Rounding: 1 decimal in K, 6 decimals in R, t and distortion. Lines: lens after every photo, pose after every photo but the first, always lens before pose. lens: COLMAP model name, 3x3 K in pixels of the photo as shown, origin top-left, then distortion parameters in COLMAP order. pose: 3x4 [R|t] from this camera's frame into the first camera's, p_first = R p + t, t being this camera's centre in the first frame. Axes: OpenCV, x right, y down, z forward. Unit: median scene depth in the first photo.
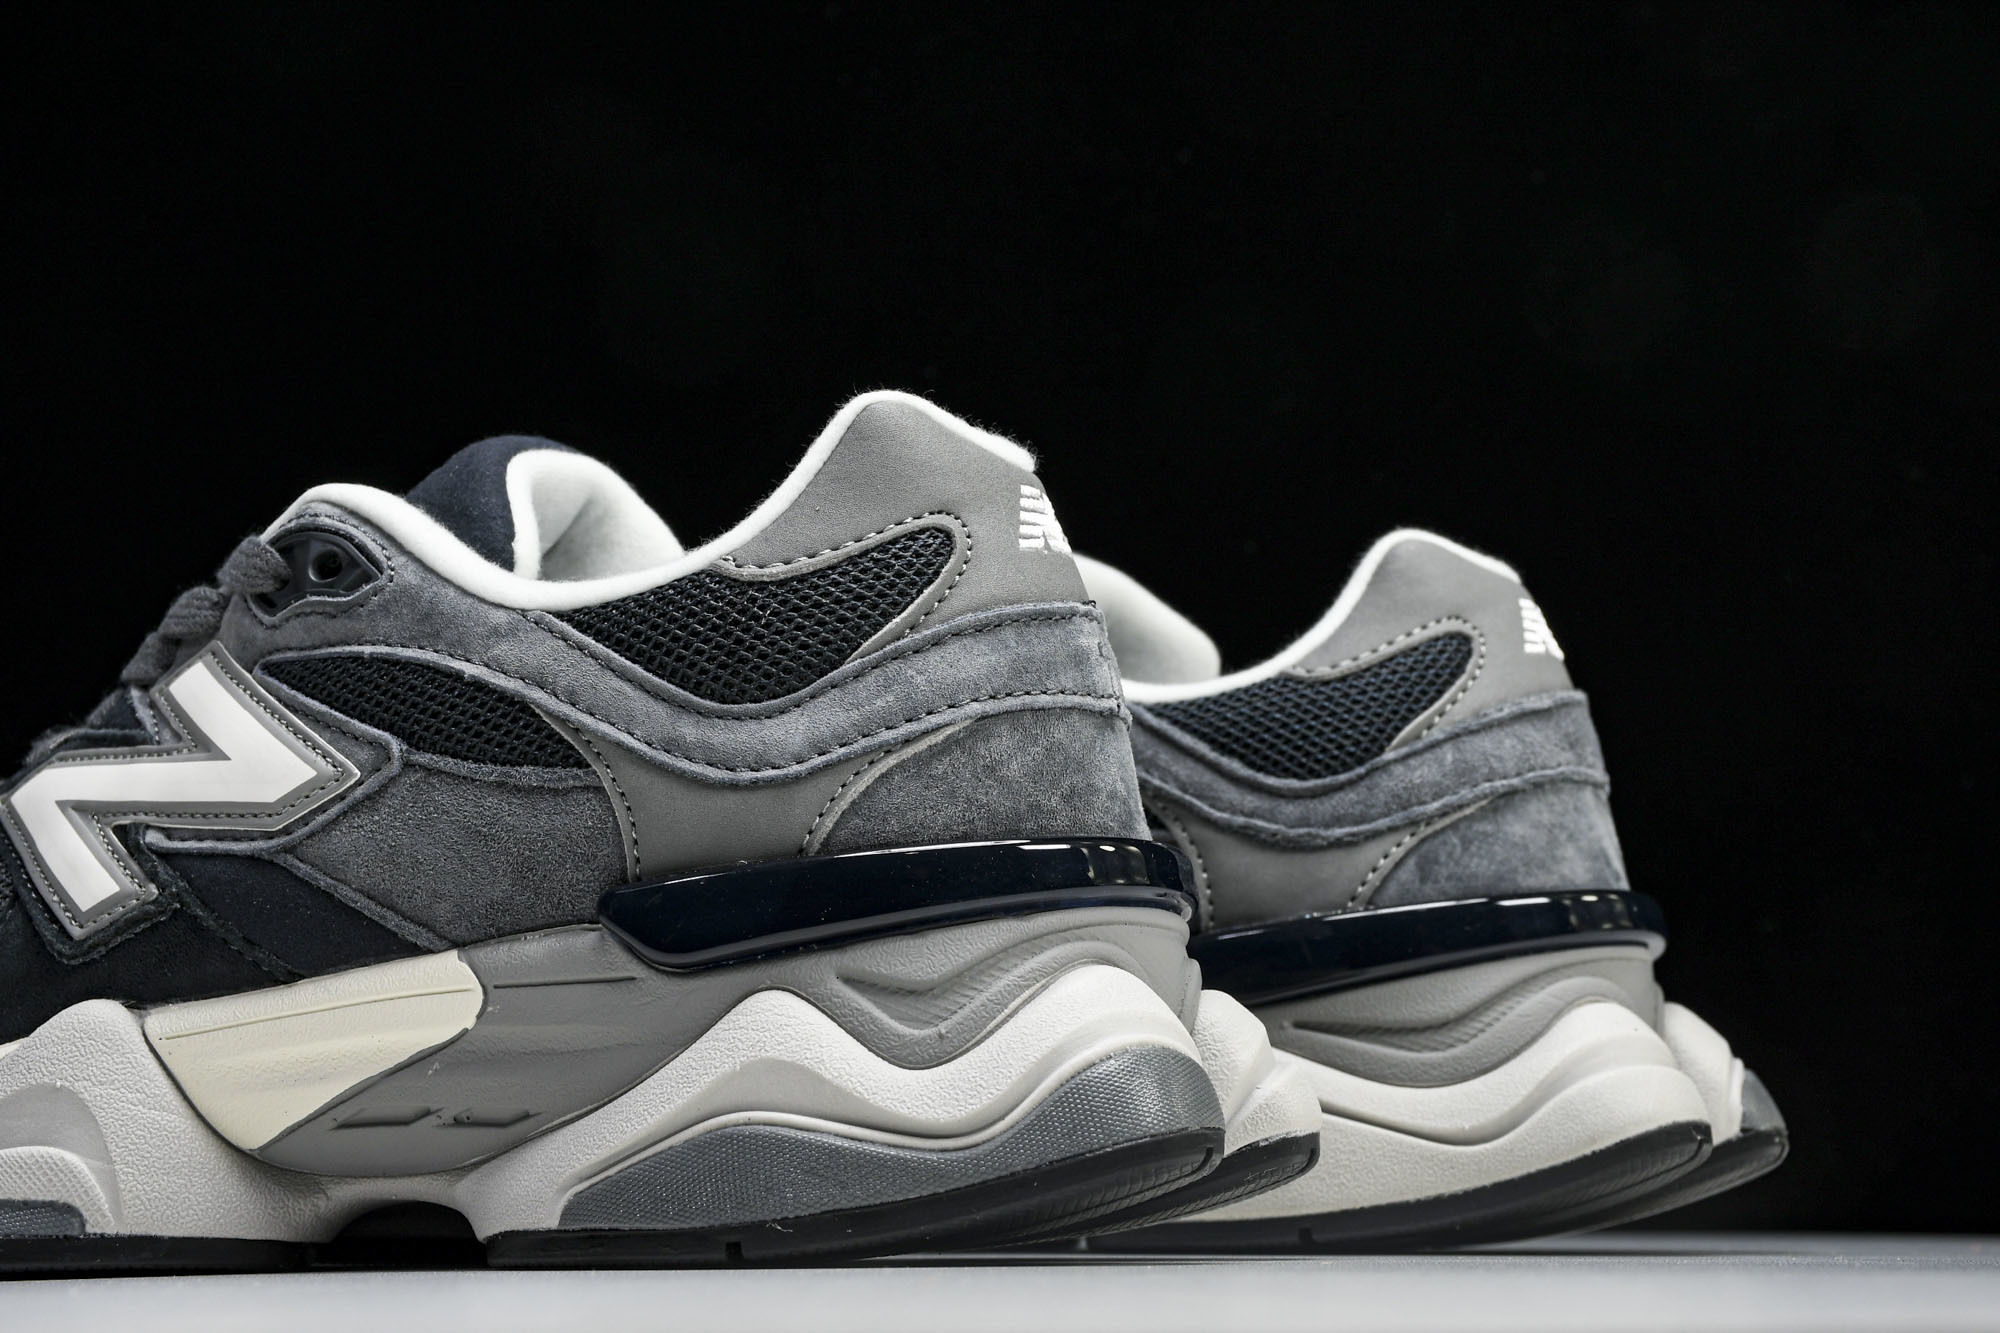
lens RADIAL K [[3459.7, 0, 971.6], [0, 3459.7, 616.0], [0, 0, 1]] dist [0.164751, -0.023919]
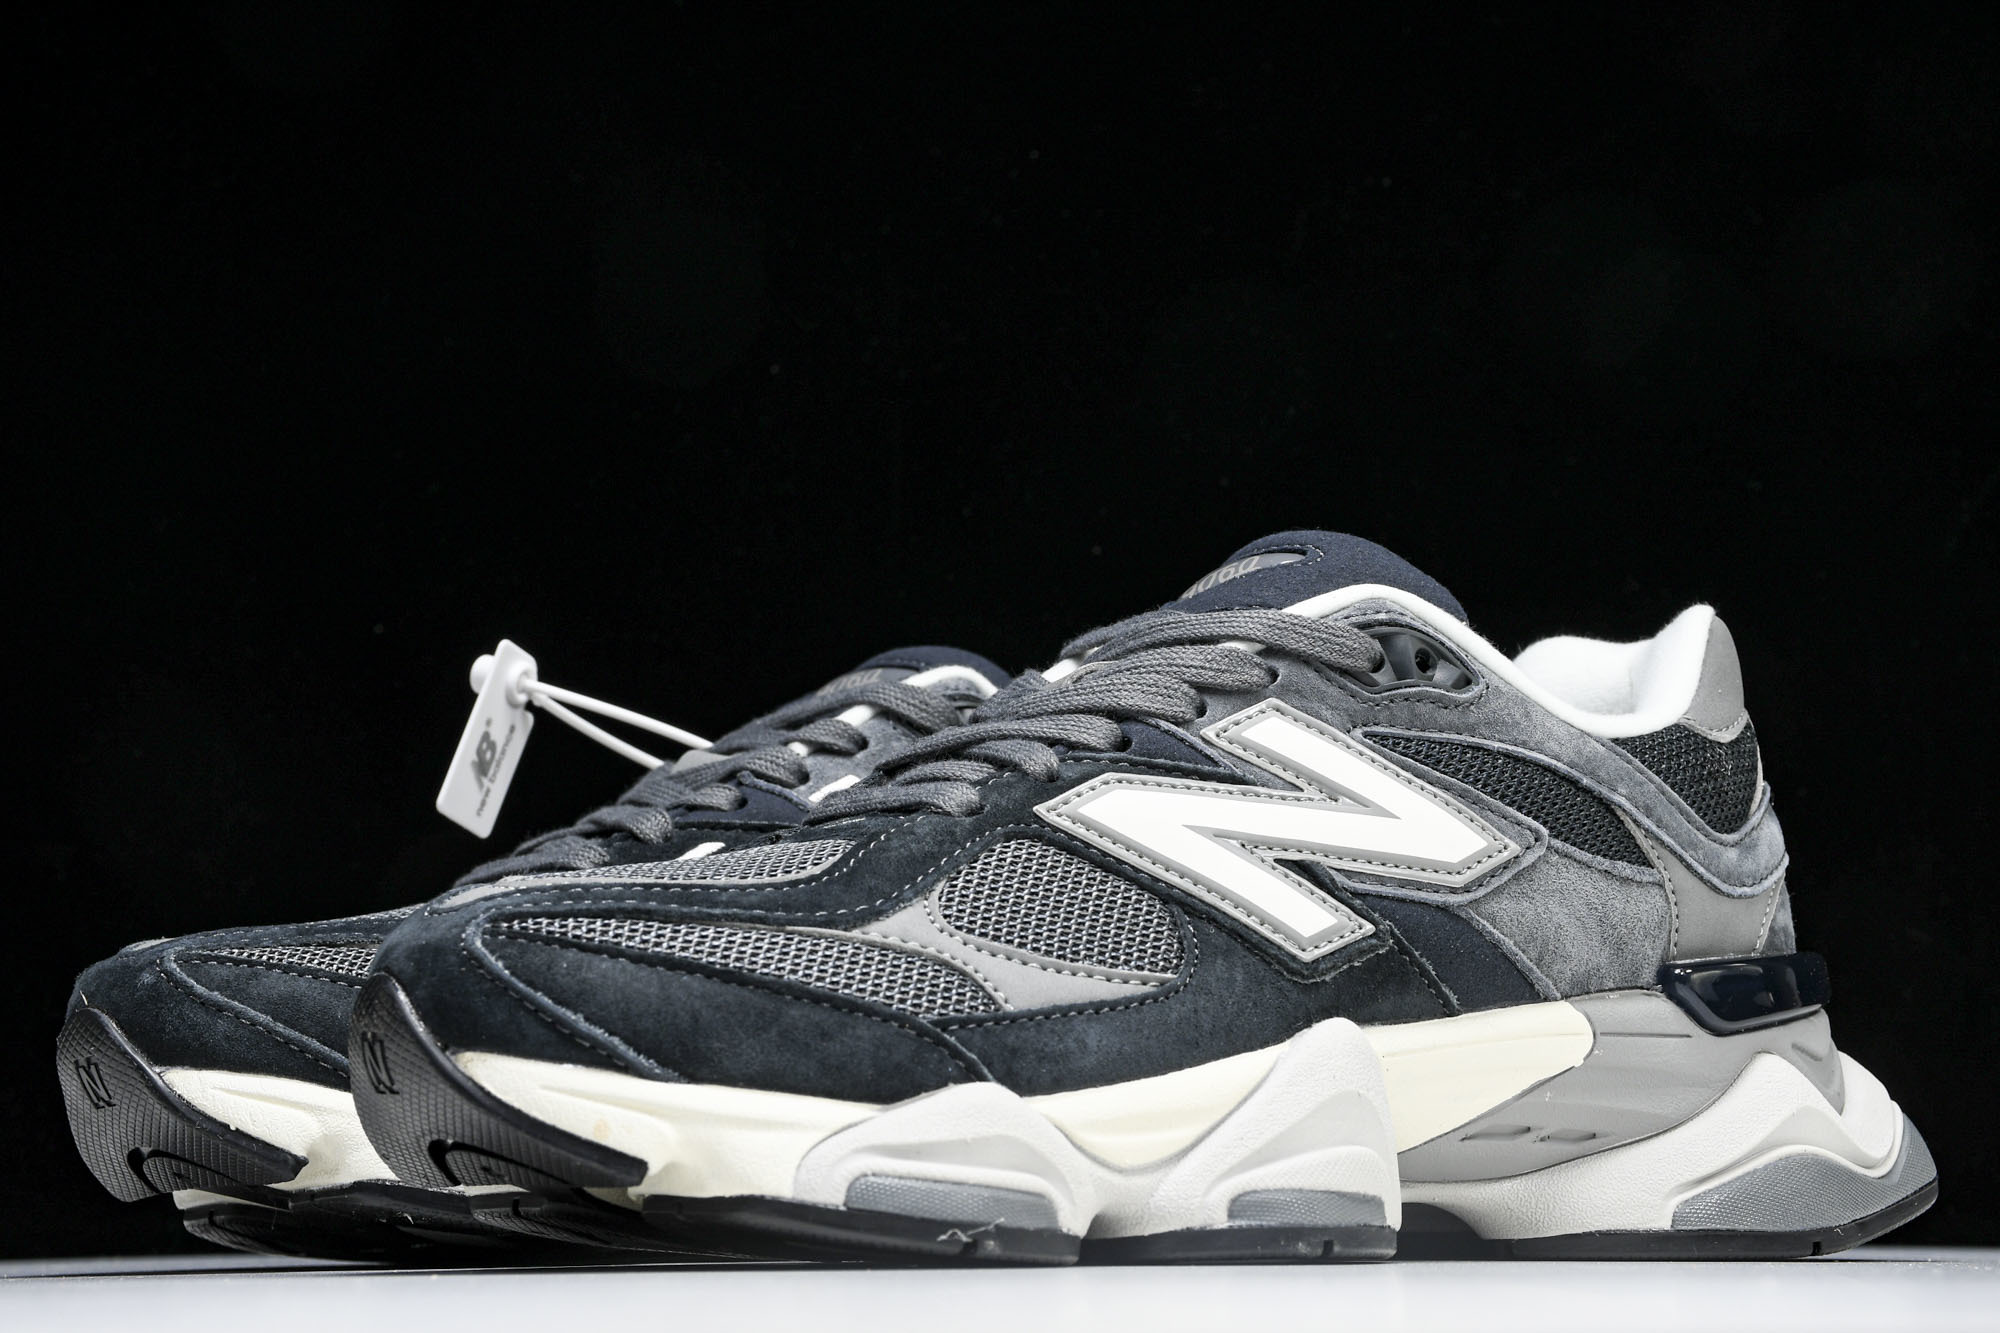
lens RADIAL K [[3459.7, 0, 971.6], [0, 3459.7, 616.0], [0, 0, 1]] dist [0.164751, -0.023919]
pose [[0.517687, 0.150651, 0.842202, -1.310025], [-0.150452, 0.985066, -0.083727, 0.095721], [-0.842238, -0.083367, 0.532621, 0.524562]]
